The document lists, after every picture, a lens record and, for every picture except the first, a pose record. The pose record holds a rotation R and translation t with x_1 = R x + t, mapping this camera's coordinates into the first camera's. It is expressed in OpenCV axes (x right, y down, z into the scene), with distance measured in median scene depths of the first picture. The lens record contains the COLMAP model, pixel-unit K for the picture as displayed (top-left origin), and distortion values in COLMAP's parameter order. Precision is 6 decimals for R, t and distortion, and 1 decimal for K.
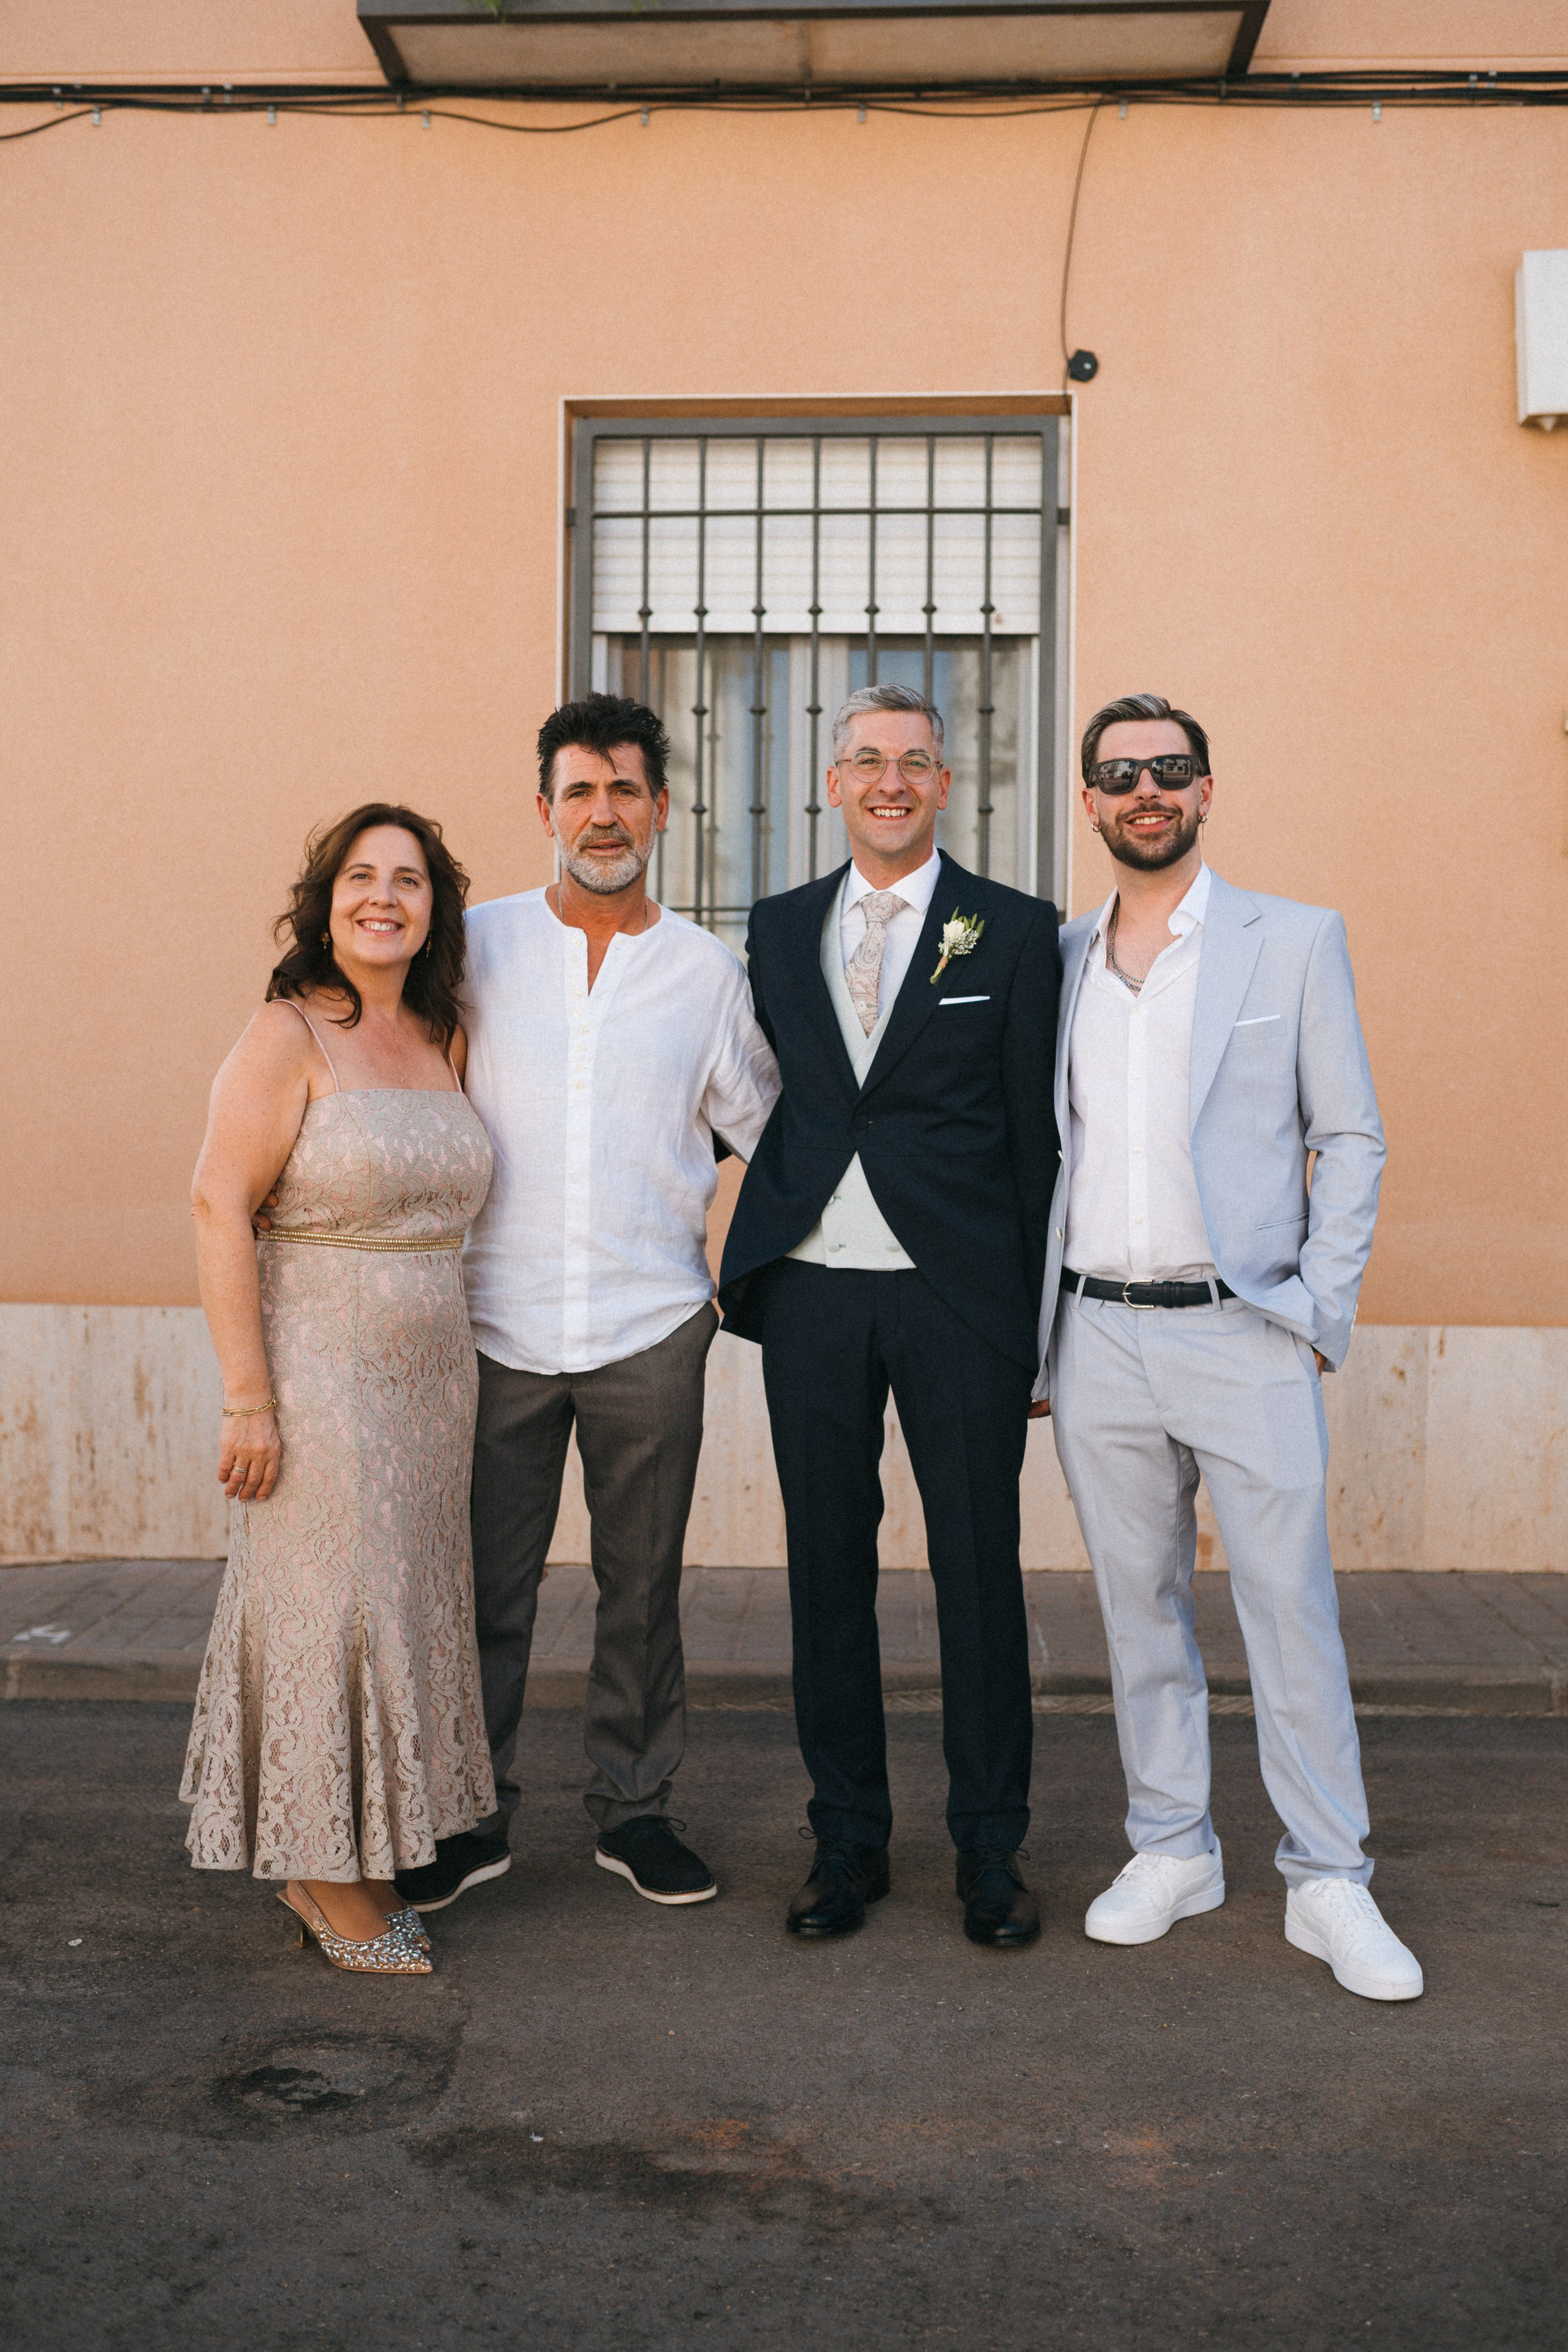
lens RADIAL K [[2439.5, 0, 778.8], [0, 2439.5, 1192.8], [0, 0, 1]] dist [-0.005892, 0.000000]
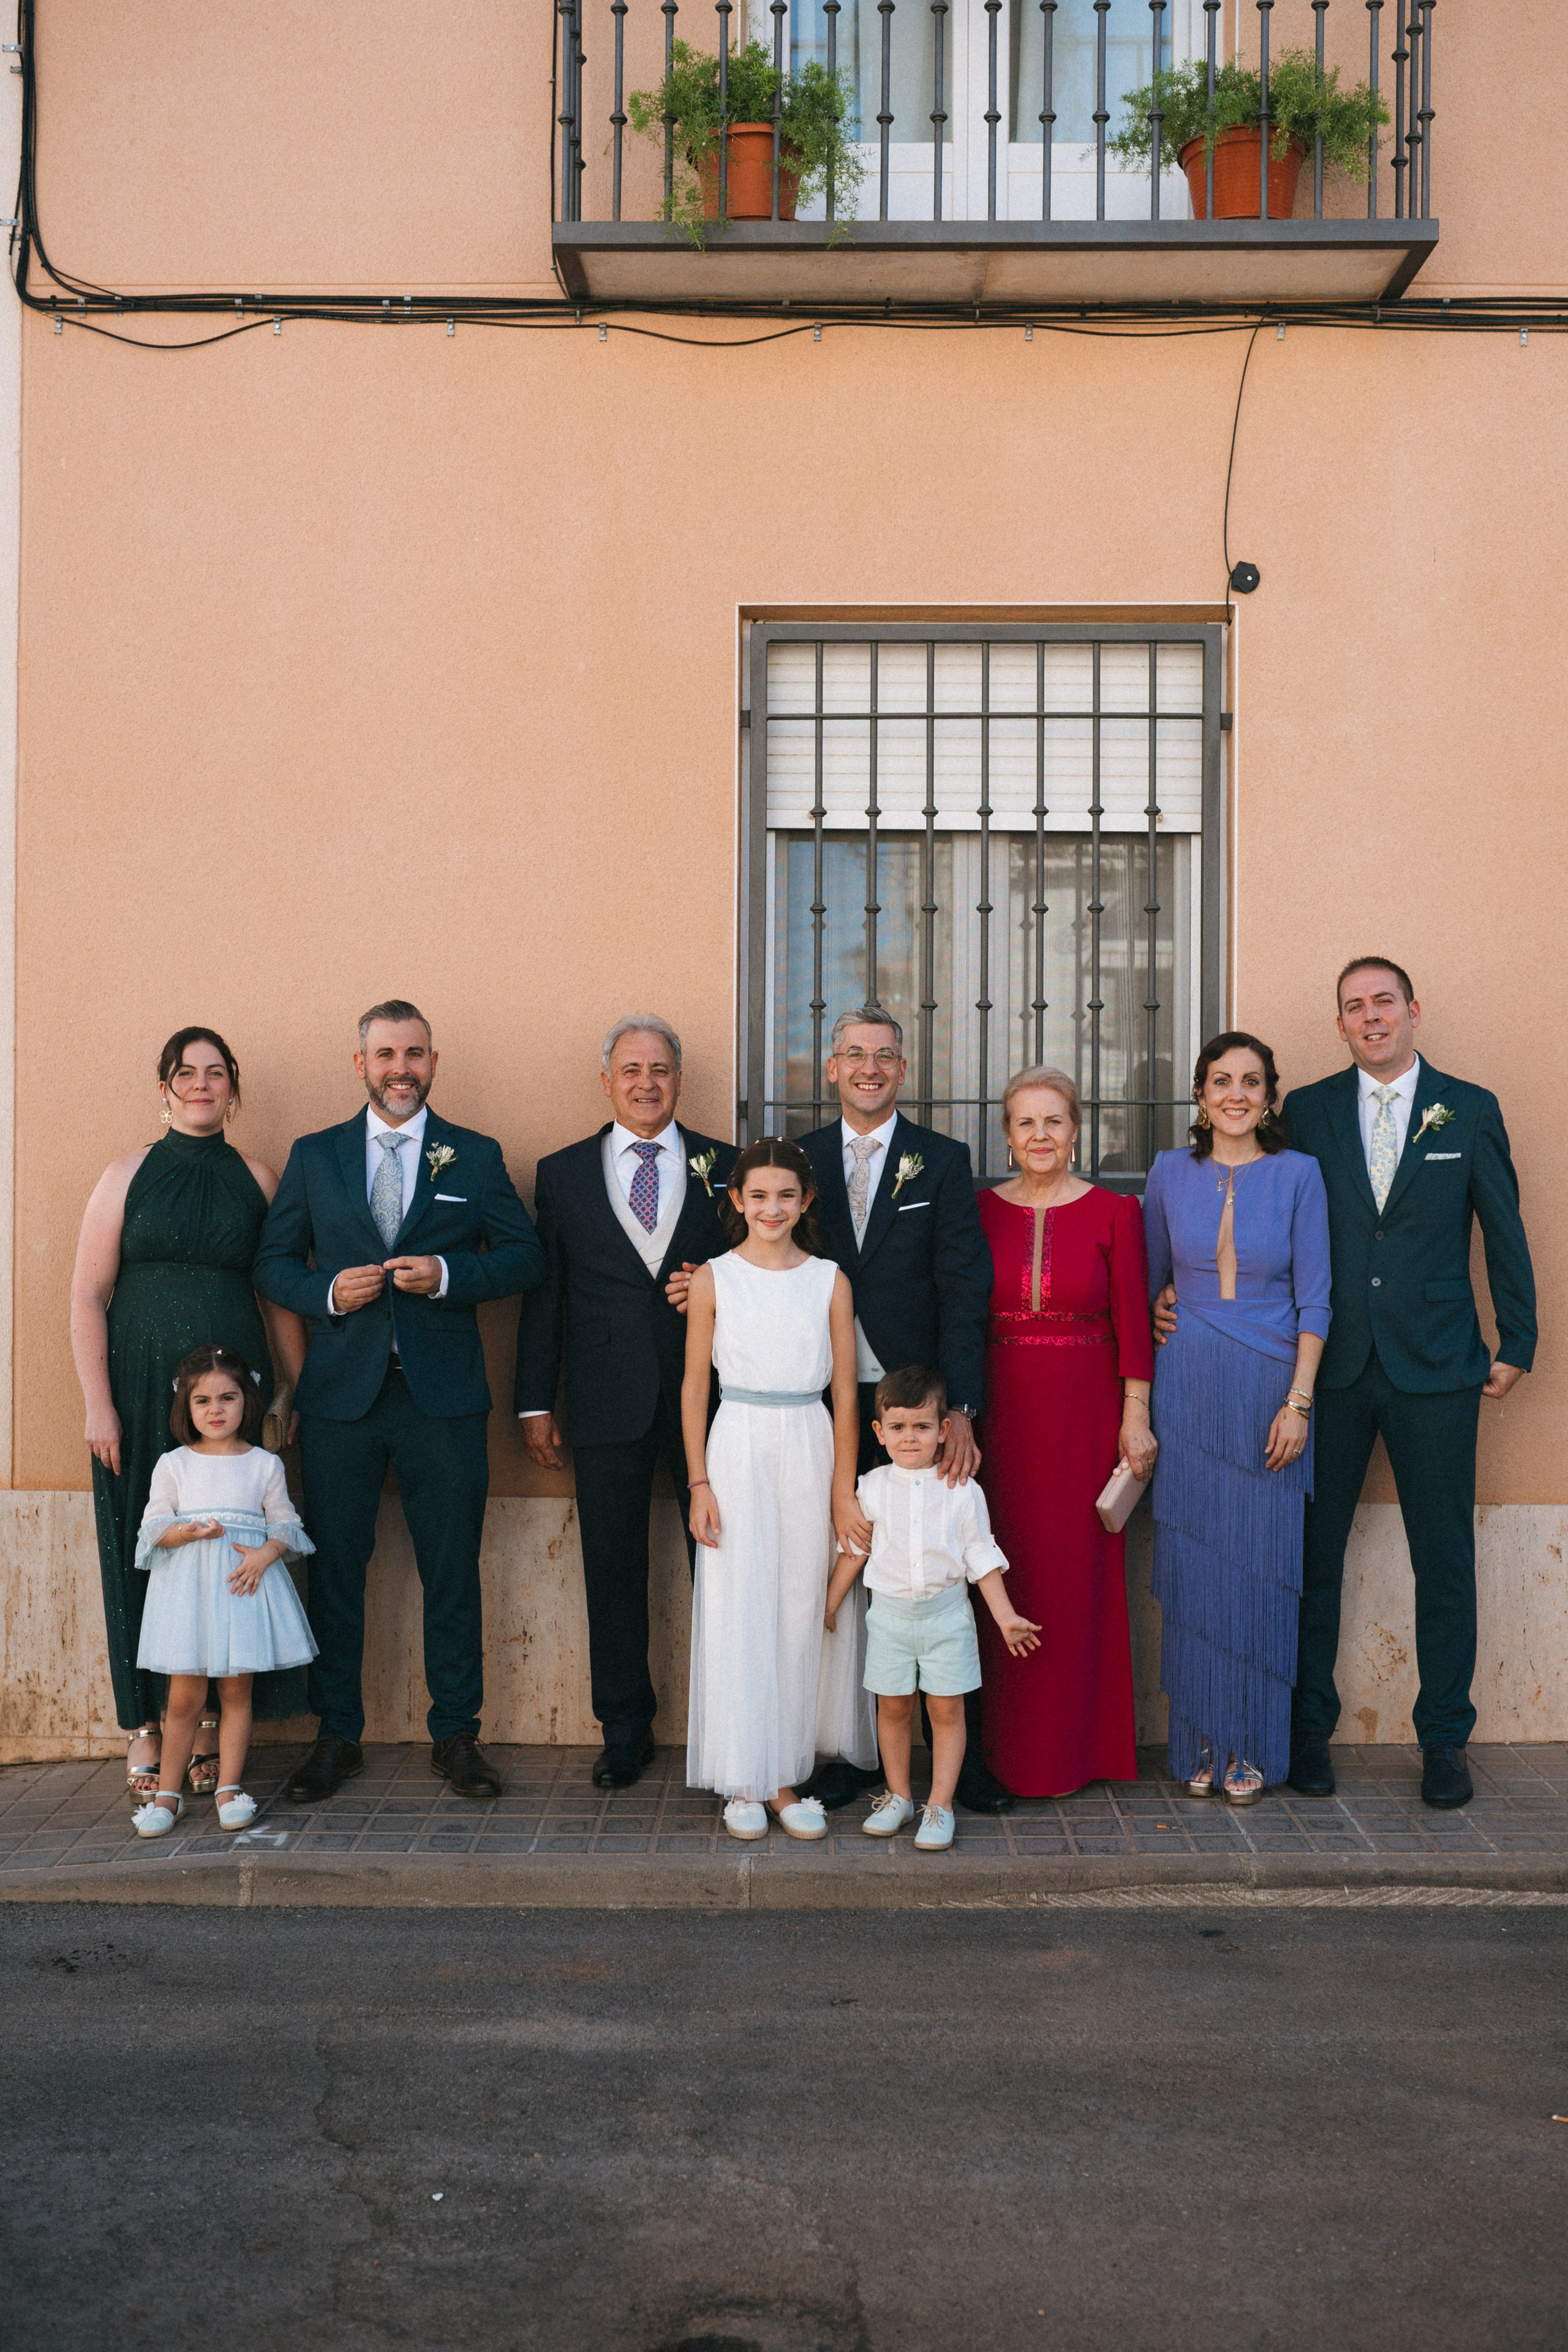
lens RADIAL K [[2439.5, 0, 810.0], [0, 2439.5, 1220.0], [0, 0, 1]] dist [-0.005892, 0.000000]
pose [[0.999277, -0.004555, 0.037743, -0.098705], [0.005205, 0.999840, -0.017133, -0.049556], [-0.037658, 0.017317, 0.999141, -0.021193]]
